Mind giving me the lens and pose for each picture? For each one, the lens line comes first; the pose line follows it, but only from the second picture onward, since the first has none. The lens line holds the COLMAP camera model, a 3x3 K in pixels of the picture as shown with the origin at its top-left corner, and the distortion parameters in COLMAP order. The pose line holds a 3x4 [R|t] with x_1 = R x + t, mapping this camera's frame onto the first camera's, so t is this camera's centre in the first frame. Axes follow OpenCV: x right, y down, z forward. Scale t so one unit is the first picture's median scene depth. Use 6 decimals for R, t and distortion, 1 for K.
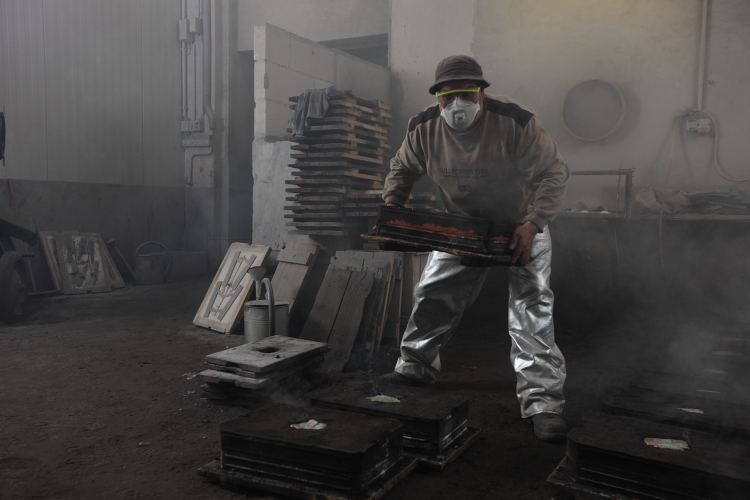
lens RADIAL K [[669.5, 0, 375.0], [0, 669.5, 250.0], [0, 0, 1]] dist [-0.008627, 0.123689]
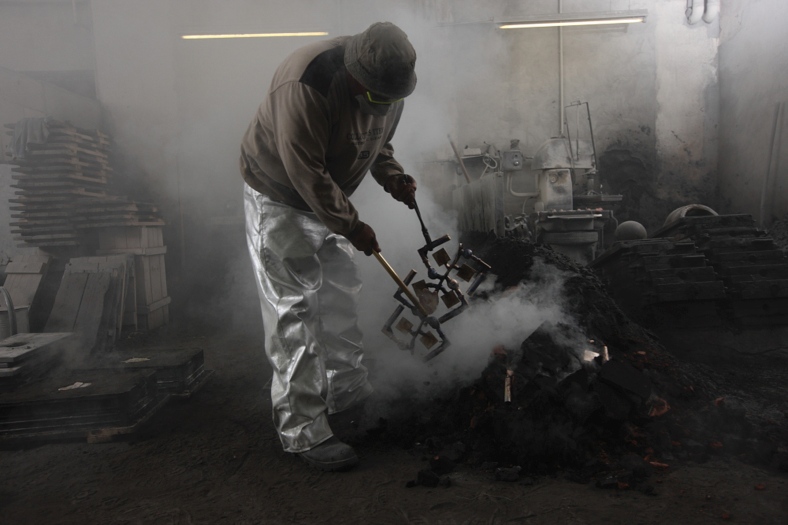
lens RADIAL K [[555.2, 0, 394.0], [0, 555.2, 262.5], [0, 0, 1]] dist [-0.035310, 0.075654]
pose [[0.871999, -0.088376, 0.481464, -0.029884], [0.082349, 0.996034, 0.033683, 0.021987], [-0.482531, 0.010277, 0.875819, -0.114794]]
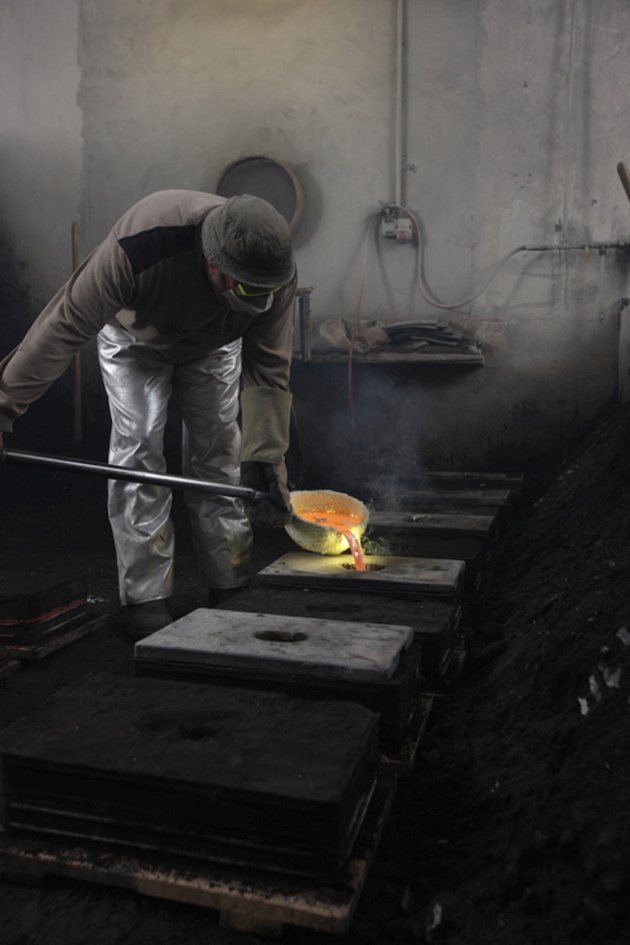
lens RADIAL K [[884.0, 0, 312.8], [0, 884.0, 476.1], [0, 0, 1]] dist [-0.004847, 0.123627]
pose [[0.960969, -0.042795, 0.273327, 0.170815], [0.029546, 0.998189, 0.052408, 0.029721], [-0.275074, -0.042287, 0.960493, 0.162248]]
